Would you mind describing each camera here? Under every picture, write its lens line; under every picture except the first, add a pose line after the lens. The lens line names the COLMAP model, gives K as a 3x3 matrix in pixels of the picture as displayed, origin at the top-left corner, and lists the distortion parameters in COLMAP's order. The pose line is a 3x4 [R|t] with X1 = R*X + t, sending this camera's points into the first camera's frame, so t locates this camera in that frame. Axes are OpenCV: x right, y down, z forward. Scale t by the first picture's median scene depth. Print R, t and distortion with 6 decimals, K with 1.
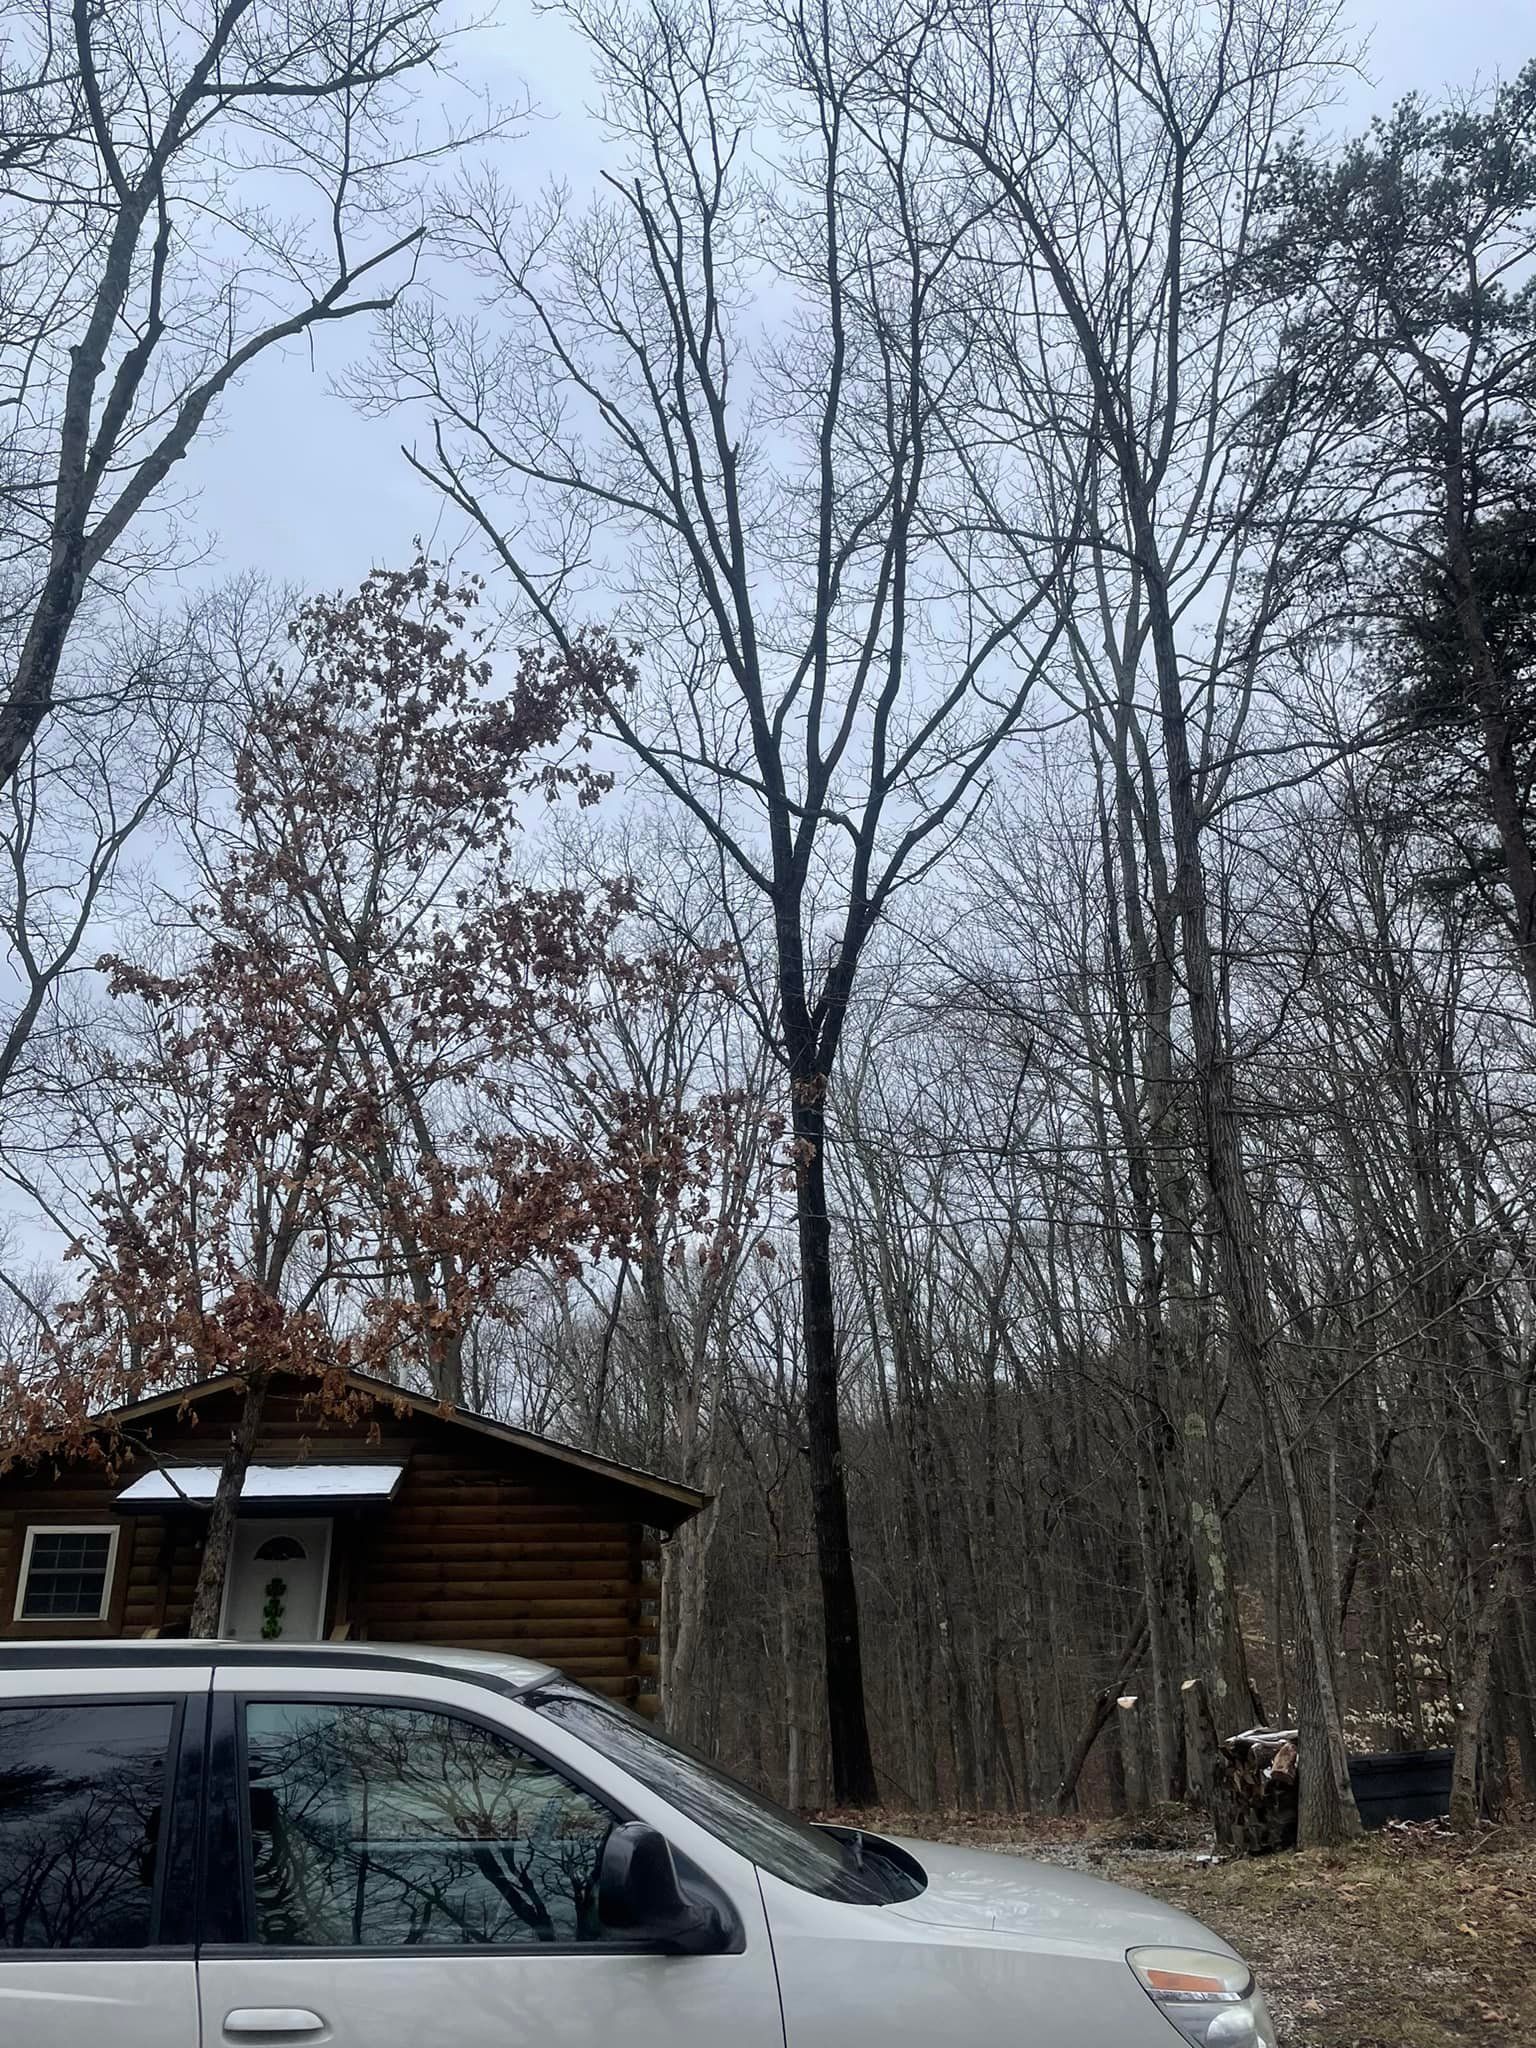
lens RADIAL K [[1694.0, 0, 768.4], [0, 1694.0, 1031.9], [0, 0, 1]] dist [0.076547, -0.097343]
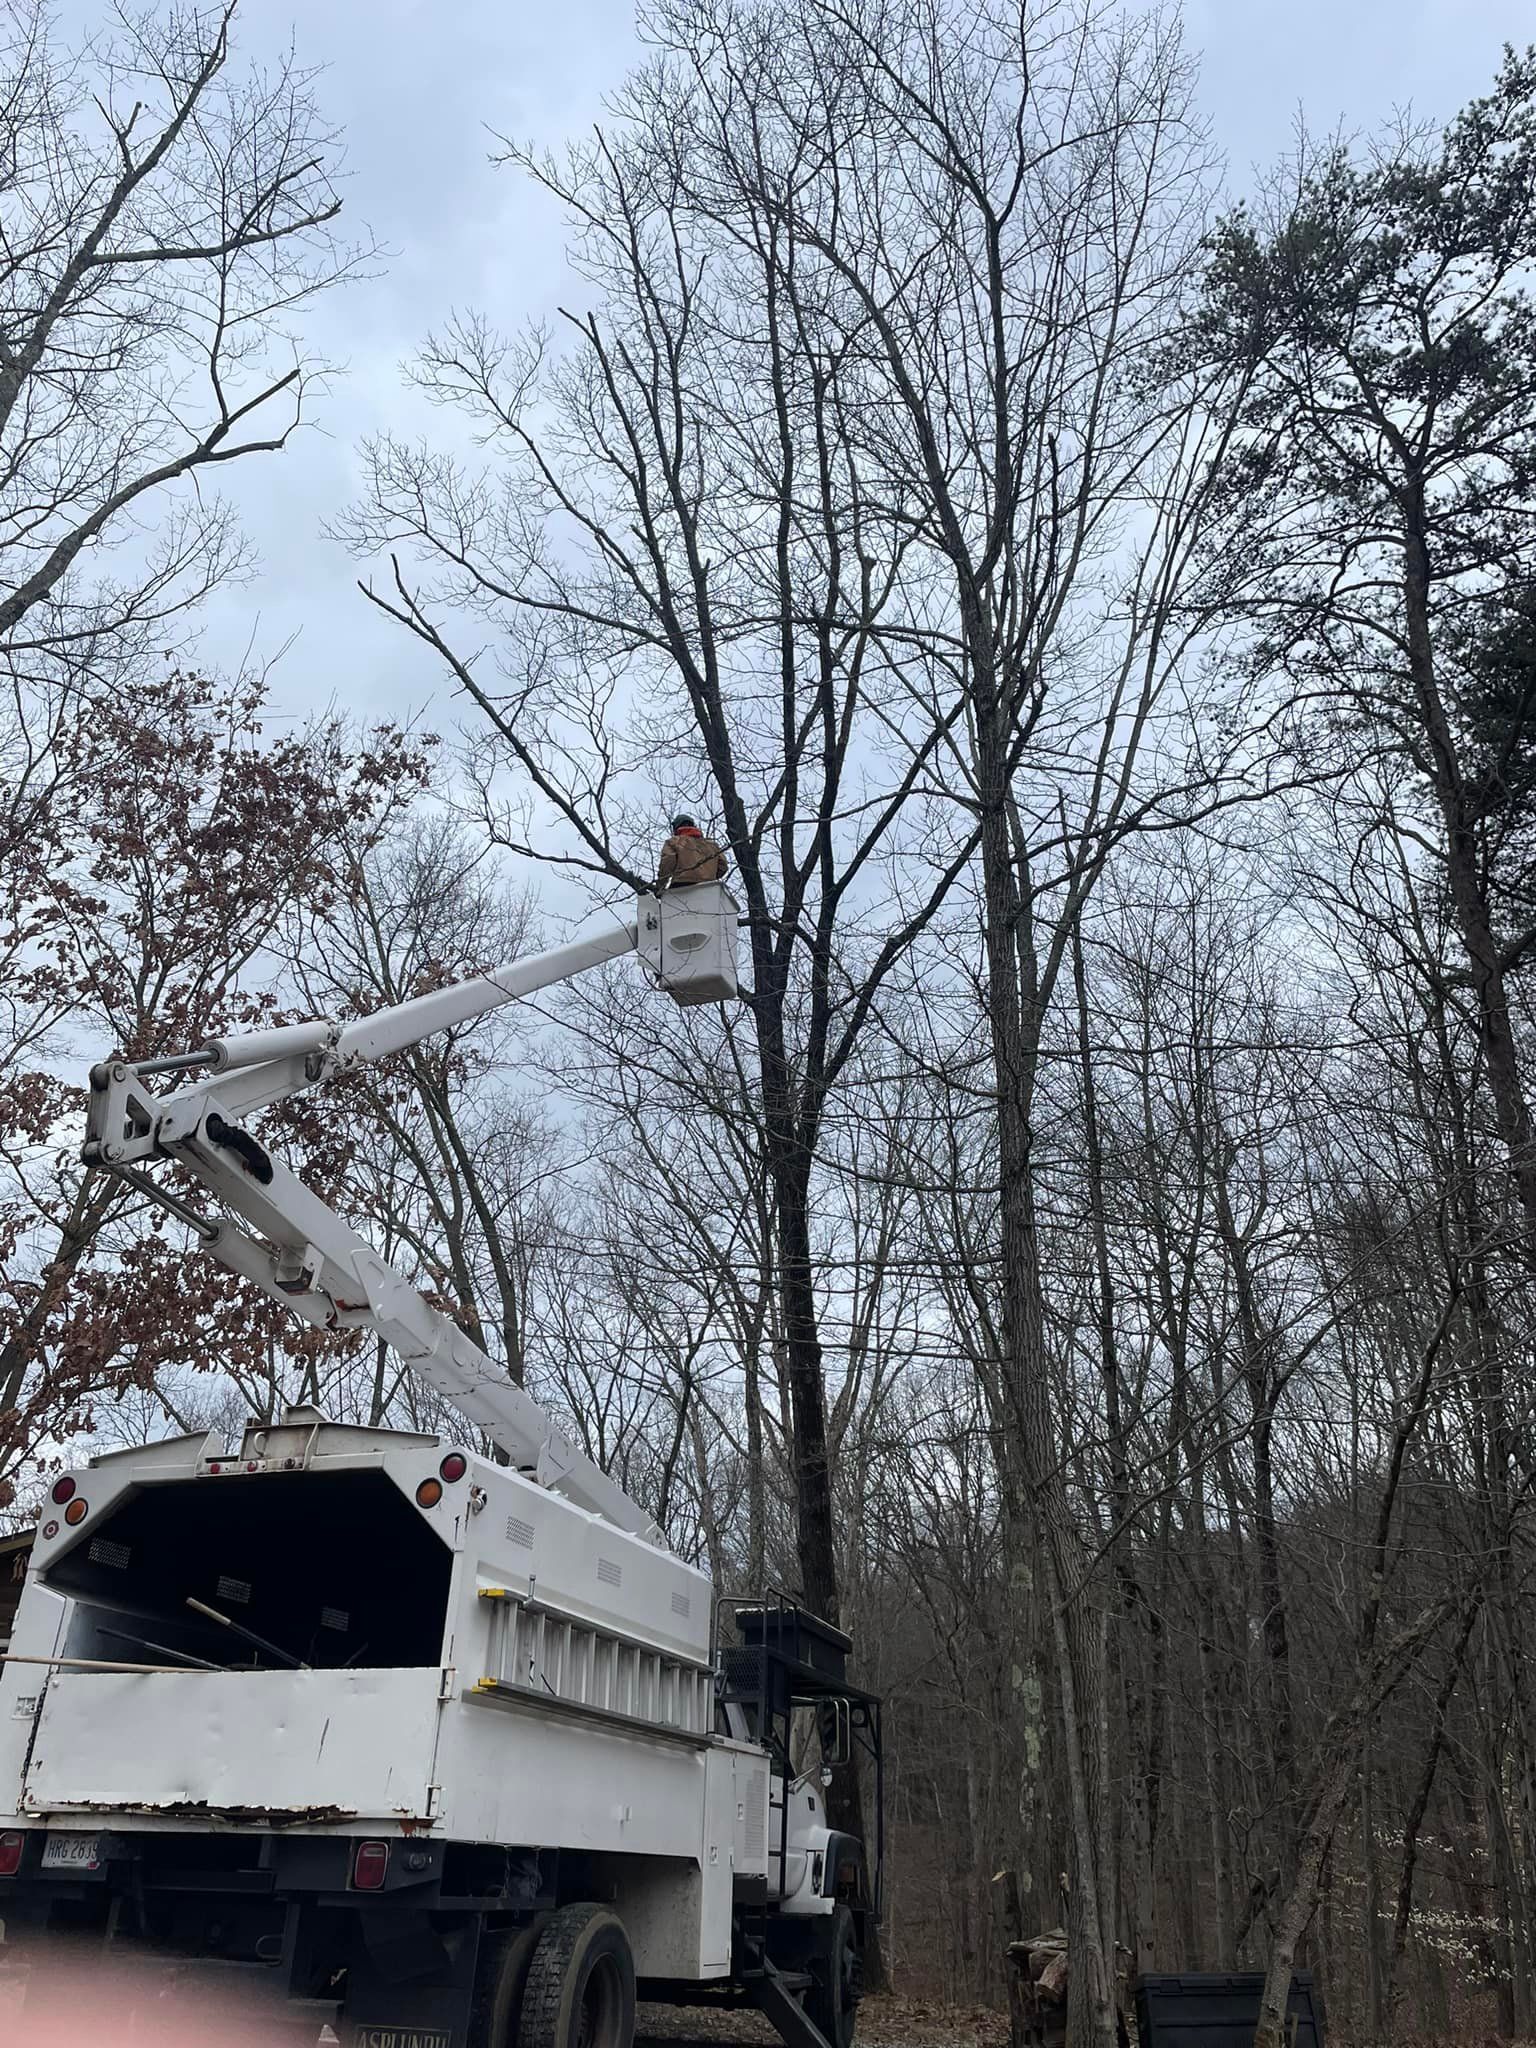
lens RADIAL K [[1701.8, 0, 776.0], [0, 1701.8, 1024.6], [0, 0, 1]] dist [0.082134, -0.104232]
pose [[0.986284, -0.018009, -0.164073, 0.196532], [0.005472, 0.997051, -0.076543, 0.004790], [0.164967, 0.074595, 0.983474, 0.043442]]
